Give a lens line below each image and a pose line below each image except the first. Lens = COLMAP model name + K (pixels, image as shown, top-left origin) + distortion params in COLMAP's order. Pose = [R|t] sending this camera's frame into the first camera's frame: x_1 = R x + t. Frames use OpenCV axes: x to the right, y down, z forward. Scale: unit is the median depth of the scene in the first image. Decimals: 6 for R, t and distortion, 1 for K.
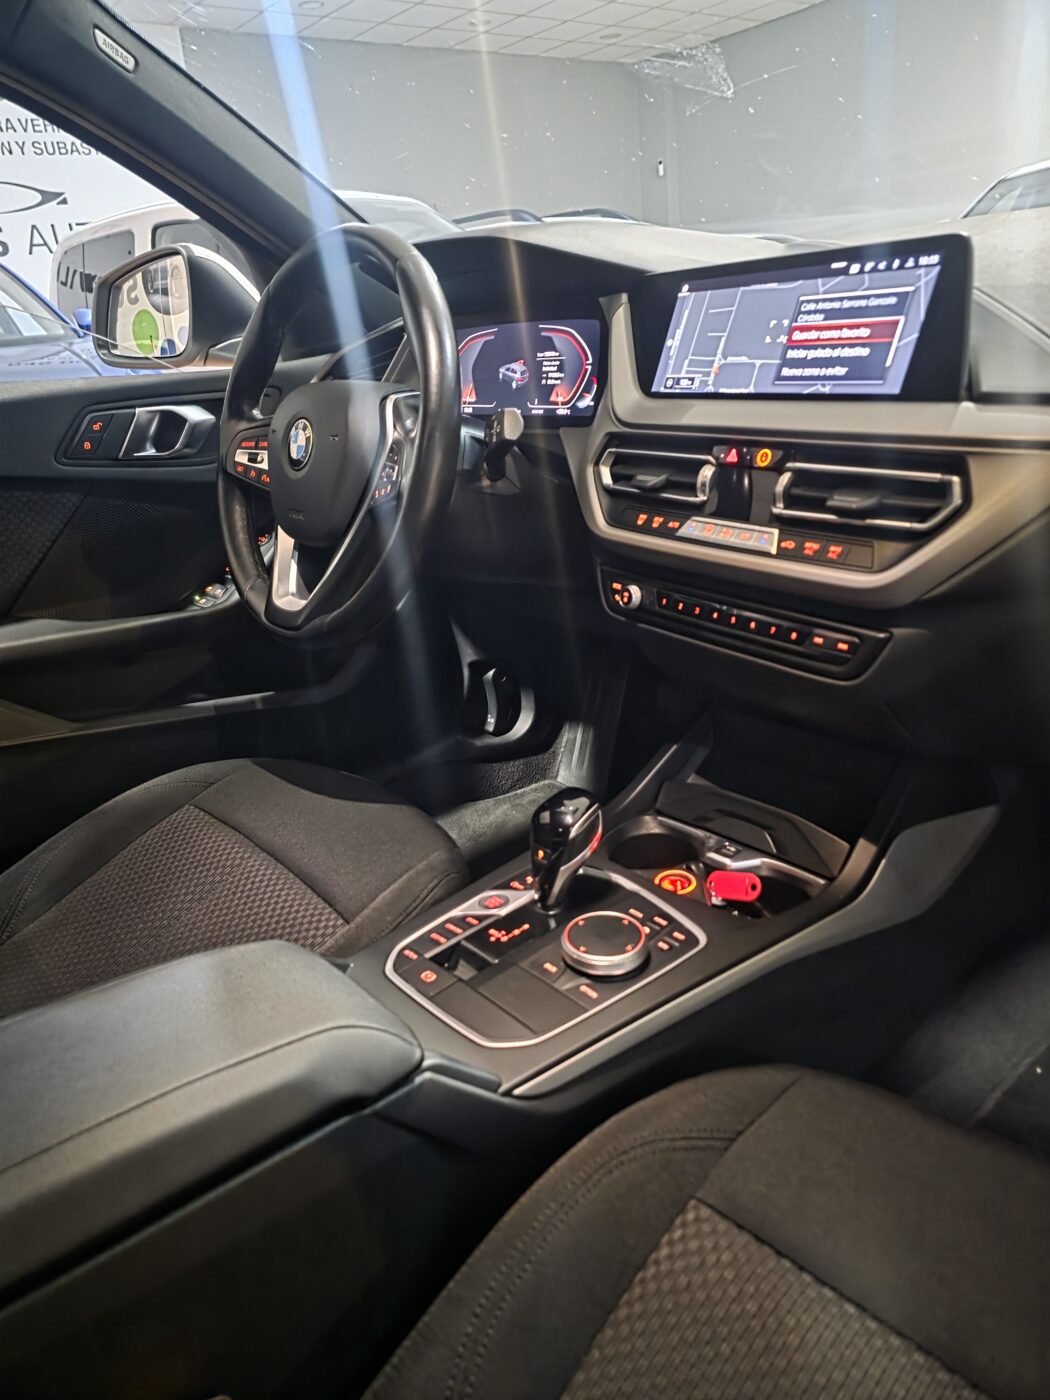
lens RADIAL K [[941.6, 0, 525.0], [0, 941.6, 700.0], [0, 0, 1]] dist [-0.000795, -0.000645]
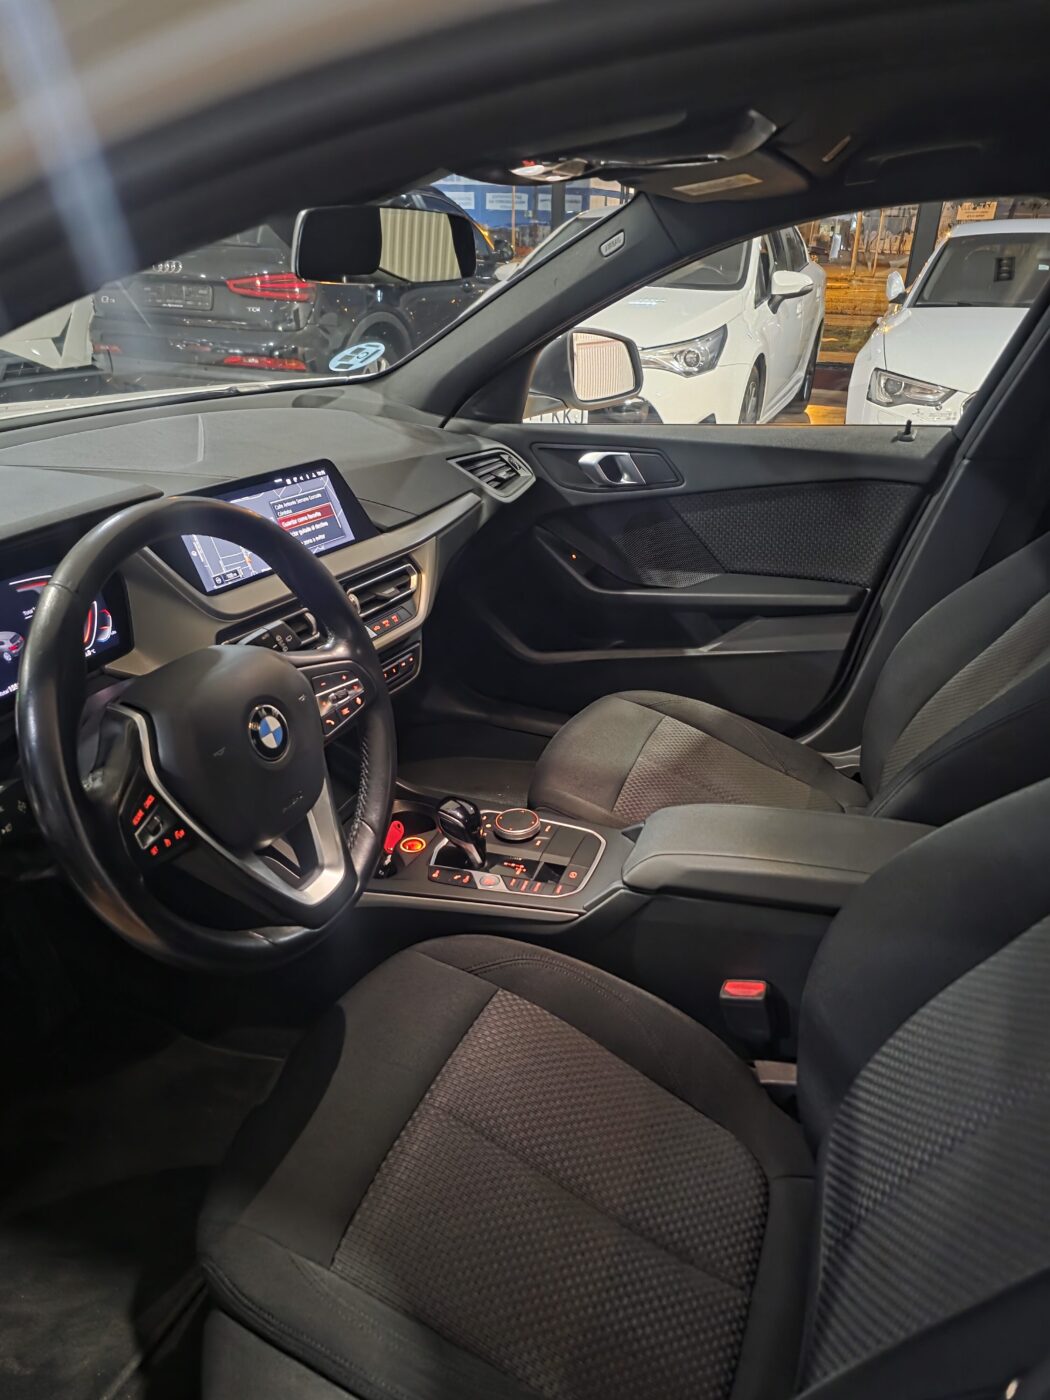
lens RADIAL K [[941.6, 0, 525.0], [0, 941.6, 700.0], [0, 0, 1]] dist [-0.000795, -0.000645]
pose [[-0.450641, -0.304098, 0.839314, -1.344793], [0.354192, 0.802114, 0.480792, -0.792125], [-0.819433, 0.513943, -0.253756, 1.263364]]
